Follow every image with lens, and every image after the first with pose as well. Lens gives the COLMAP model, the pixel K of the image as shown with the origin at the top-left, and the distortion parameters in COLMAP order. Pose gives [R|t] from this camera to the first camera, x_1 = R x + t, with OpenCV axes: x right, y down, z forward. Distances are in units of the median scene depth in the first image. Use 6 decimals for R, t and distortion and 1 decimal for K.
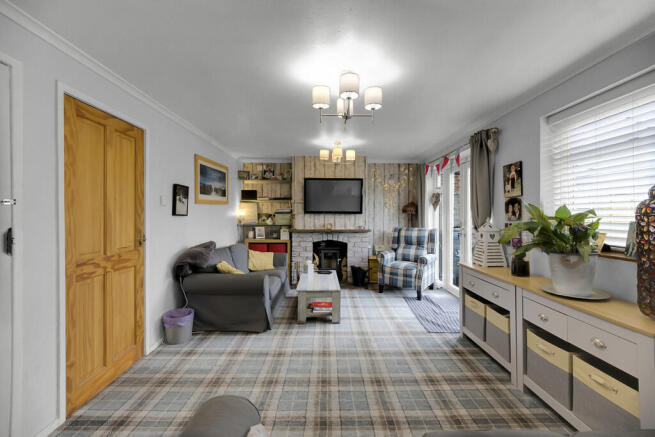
lens RADIAL K [[276.3, 0, 328.8], [0, 276.3, 213.5], [0, 0, 1]] dist [0.011169, -0.001022]
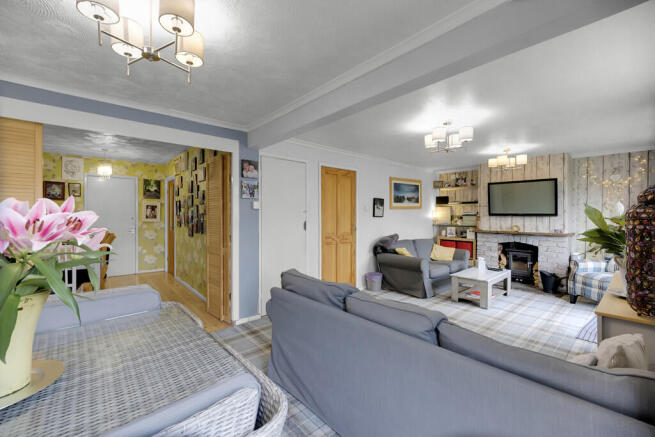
lens RADIAL K [[276.3, 0, 330.9], [0, 276.3, 217.3], [0, 0, 1]] dist [0.011169, -0.001022]
pose [[0.656827, 0.007583, -0.754003, 0.529870], [-0.001662, 0.999962, 0.008609, -0.003999], [0.754040, -0.004402, 0.656814, -0.296207]]
